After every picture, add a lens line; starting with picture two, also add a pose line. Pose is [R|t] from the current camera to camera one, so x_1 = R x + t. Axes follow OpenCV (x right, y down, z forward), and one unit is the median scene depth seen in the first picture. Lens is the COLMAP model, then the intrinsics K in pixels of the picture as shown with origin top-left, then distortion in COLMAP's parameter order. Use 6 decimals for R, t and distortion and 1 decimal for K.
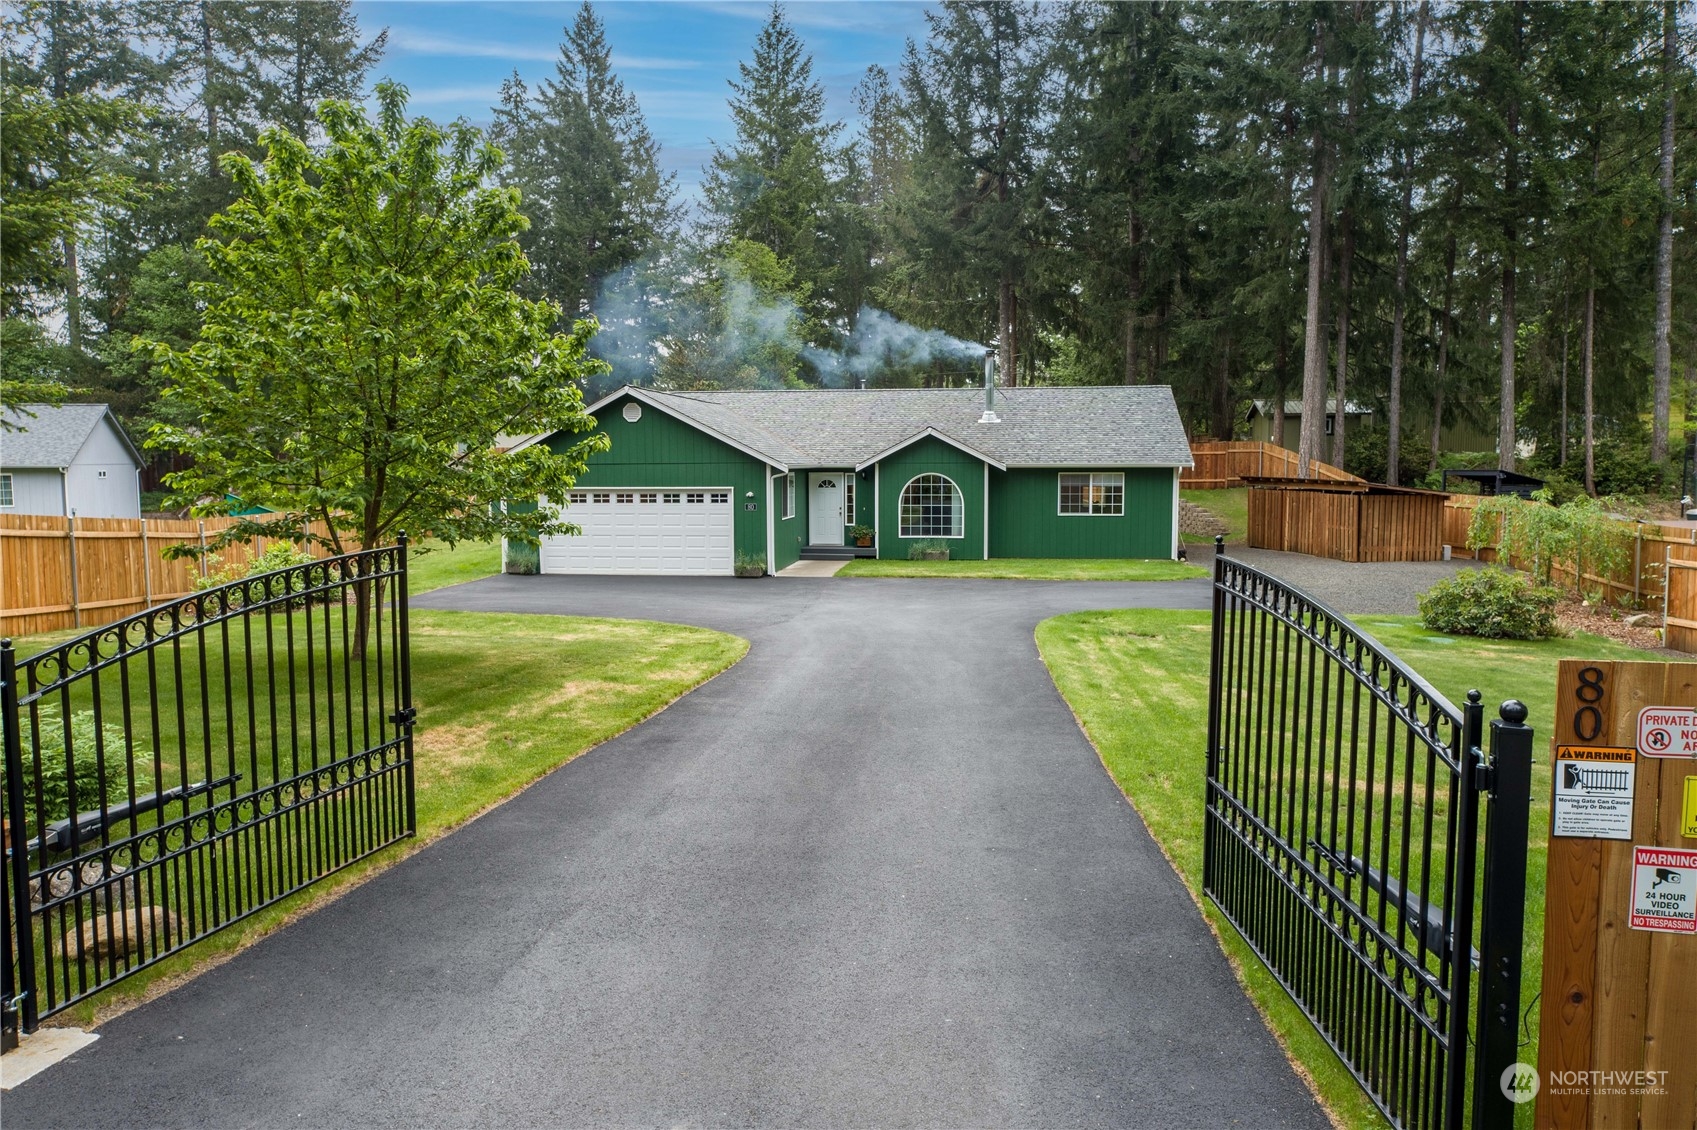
lens RADIAL K [[1134.8, 0, 848.5], [0, 1134.8, 565.0], [0, 0, 1]] dist [-0.002835, -0.002074]
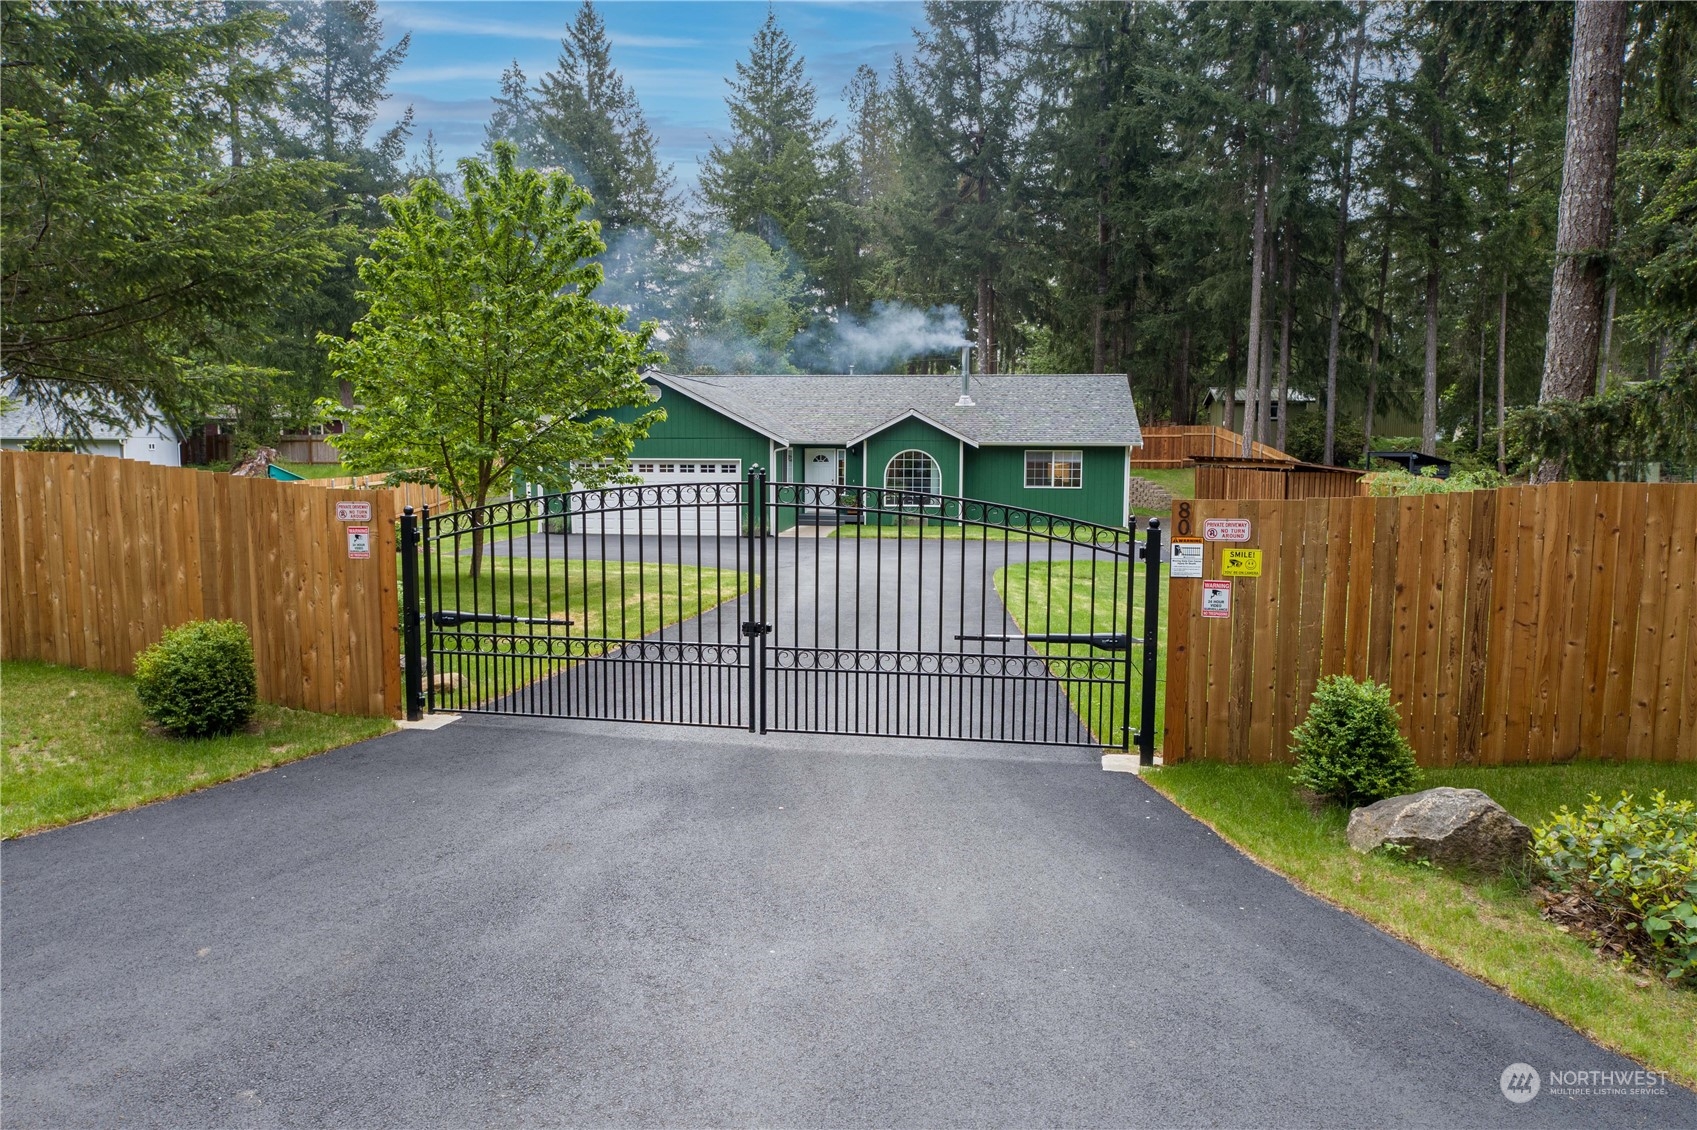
lens RADIAL K [[1124.4, 0, 848.5], [0, 1124.4, 565.0], [0, 0, 1]] dist [-0.005649, 0.000279]
pose [[0.999884, 0.007379, 0.013292, -0.003926], [-0.007571, 0.999867, 0.014424, 0.012661], [-0.013184, -0.014523, 0.999808, -0.085277]]
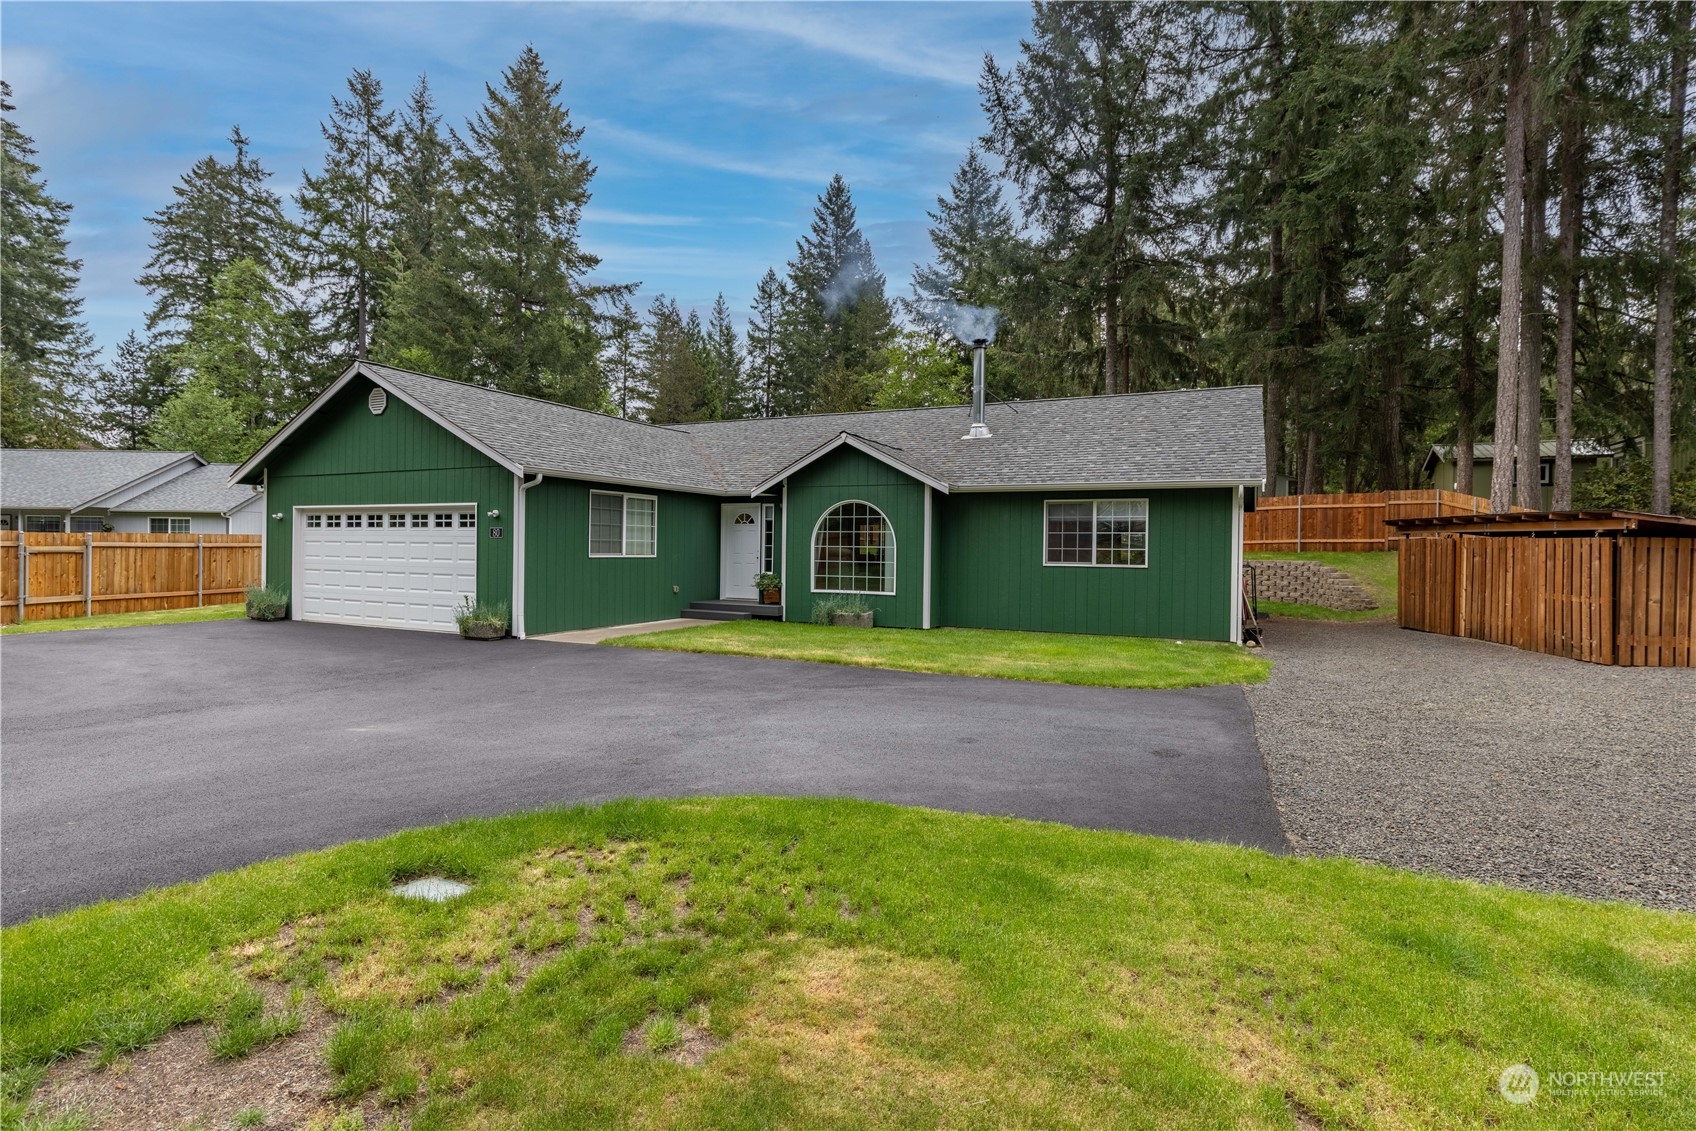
lens RADIAL K [[822.7, 0, 853.6], [0, 822.7, 559.7], [0, 0, 1]] dist [-0.001589, 0.000356]
pose [[0.954544, 0.019761, -0.297416, 0.150233], [-0.042675, 0.996581, -0.070747, -0.006164], [0.295001, 0.080223, 0.952123, 0.353111]]
